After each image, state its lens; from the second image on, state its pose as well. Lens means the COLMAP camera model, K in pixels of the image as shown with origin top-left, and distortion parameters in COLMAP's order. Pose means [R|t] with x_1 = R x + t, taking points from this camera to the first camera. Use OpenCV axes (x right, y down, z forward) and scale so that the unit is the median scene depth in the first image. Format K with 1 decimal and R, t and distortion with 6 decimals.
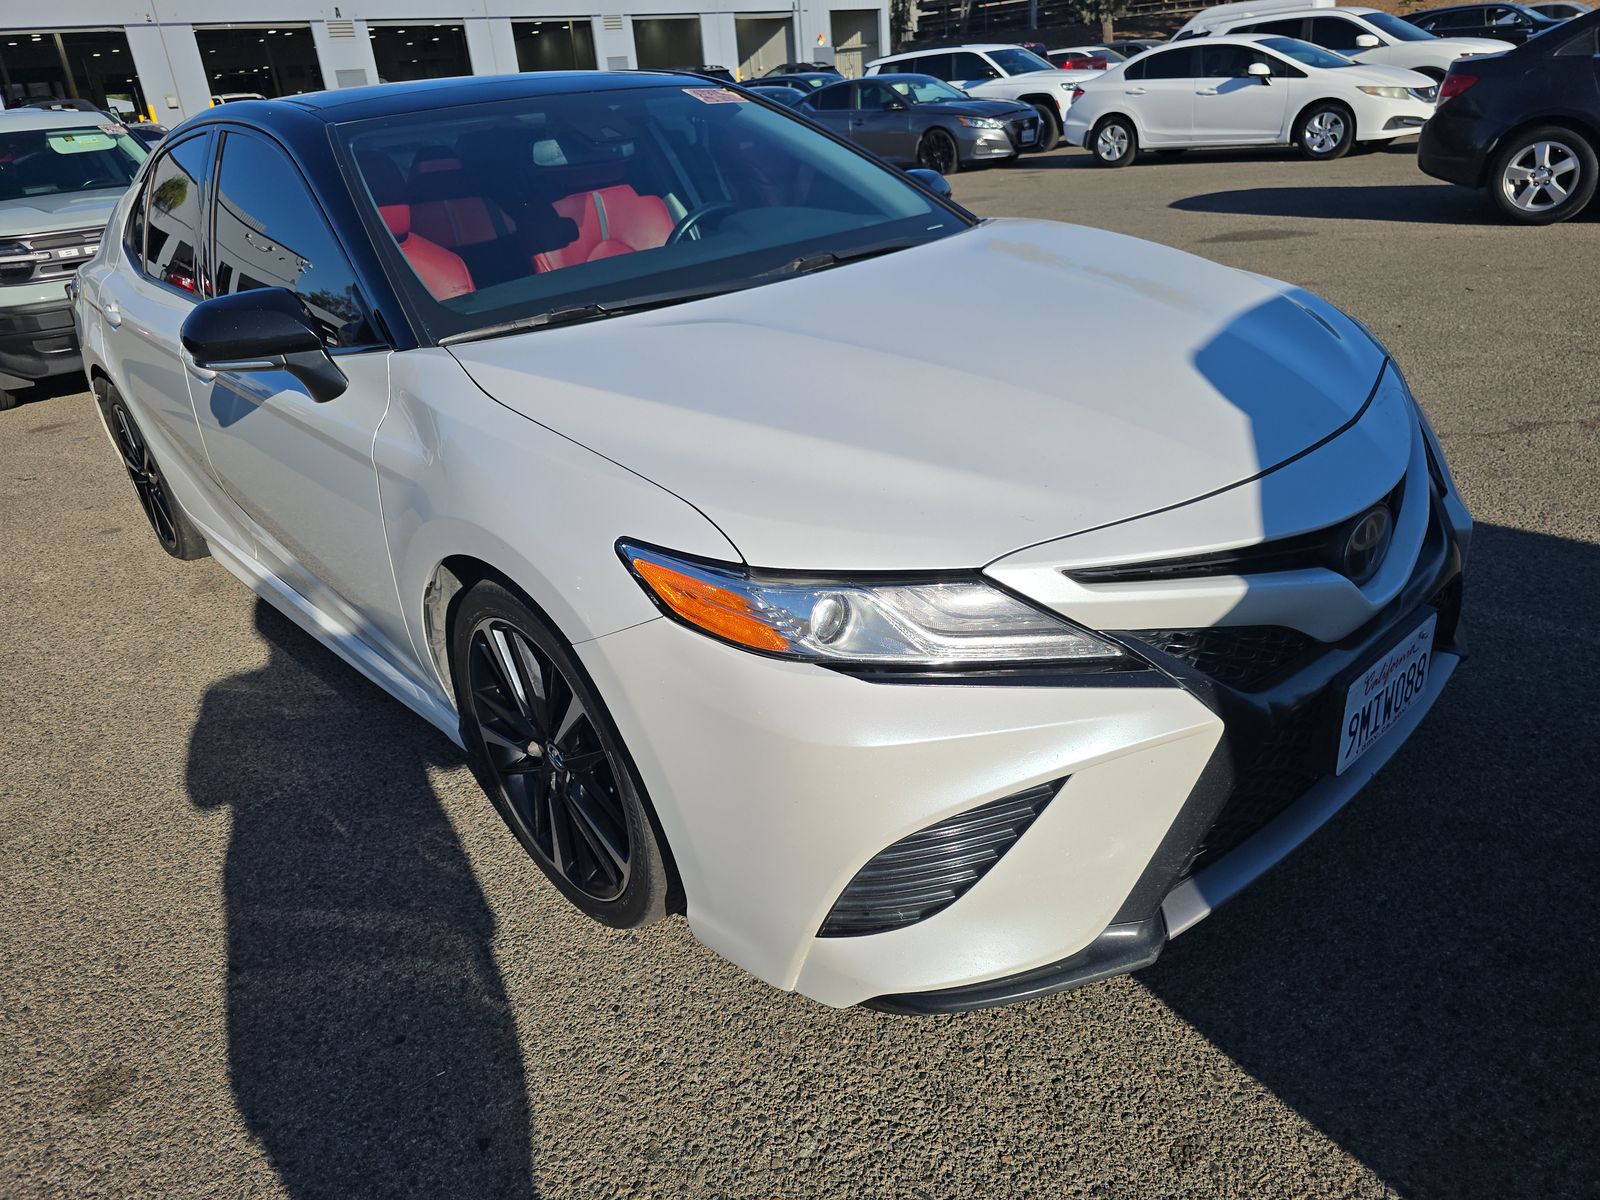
lens RADIAL K [[1085.6, 0, 800.4], [0, 1085.6, 600.5], [0, 0, 1]] dist [0.036548, -0.033162]
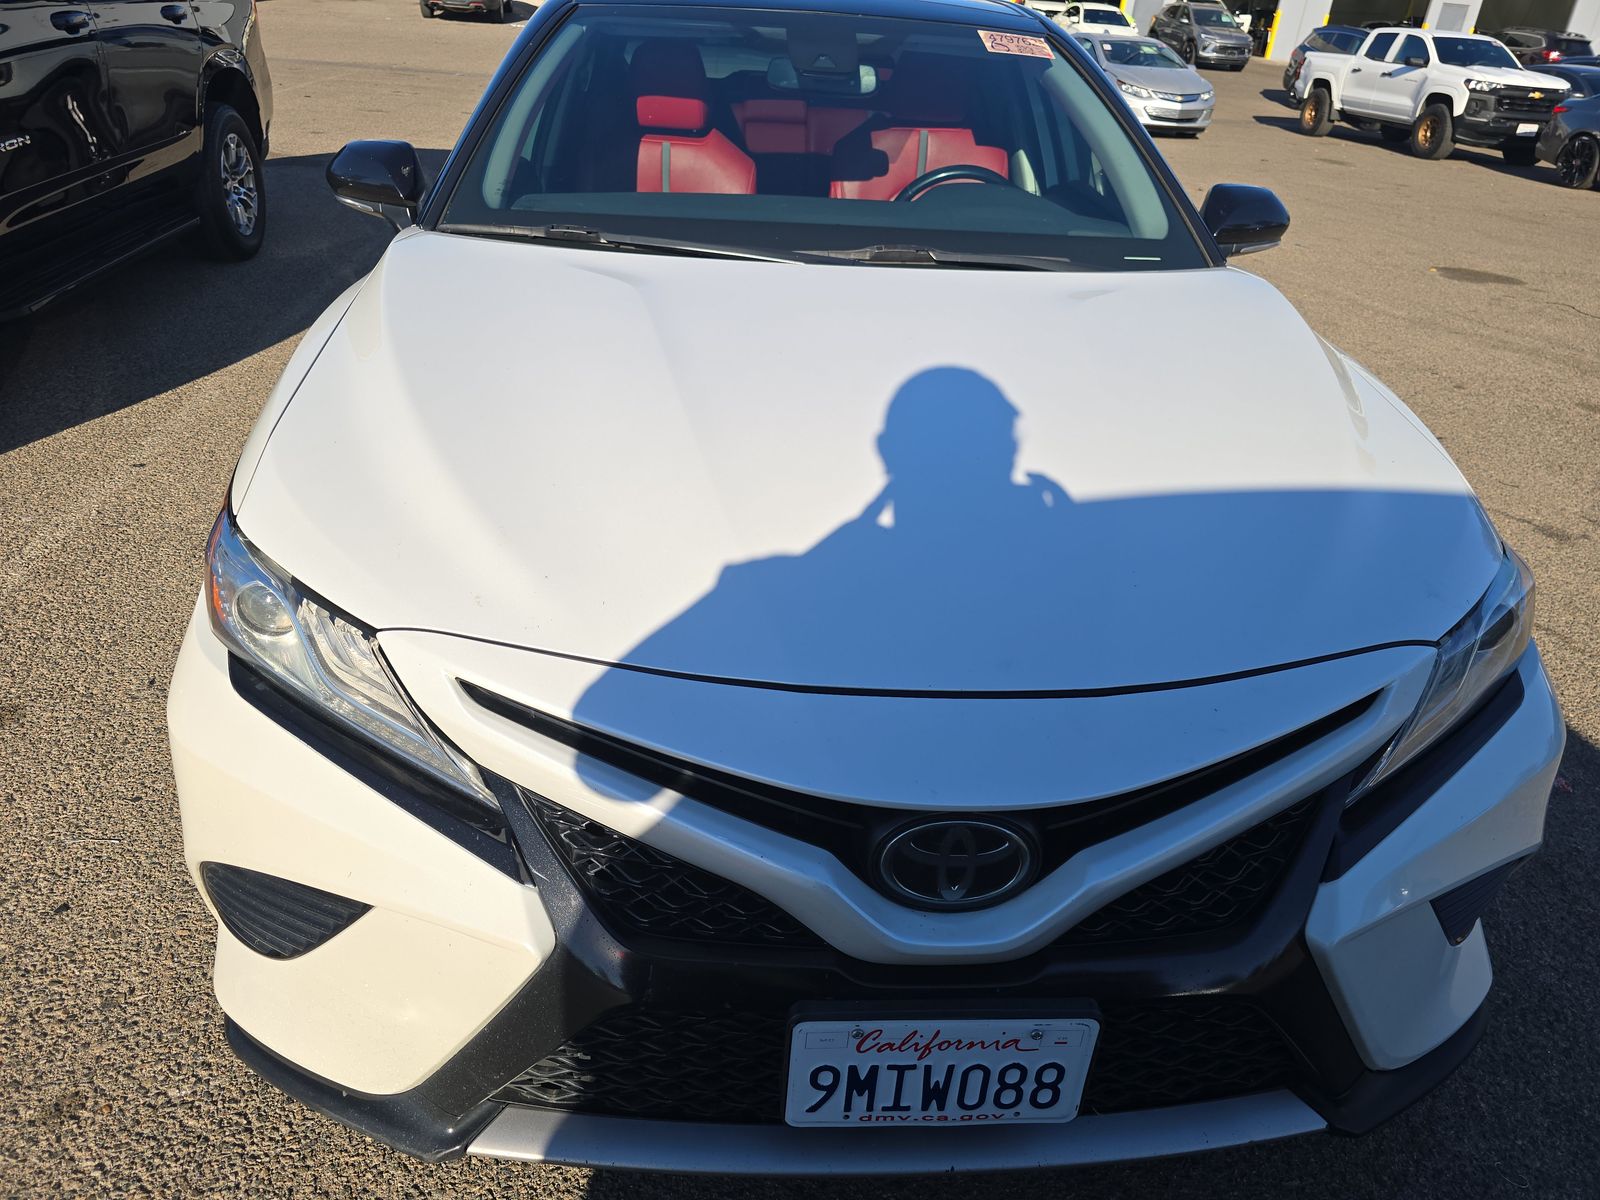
lens RADIAL K [[1085.6, 0, 804.0], [0, 1085.6, 596.9], [0, 0, 1]] dist [0.036548, -0.033162]
pose [[0.776862, 0.412865, -0.475423, 0.603743], [-0.383543, 0.909073, 0.162729, -0.234077], [0.499380, 0.055928, 0.864576, 0.327319]]
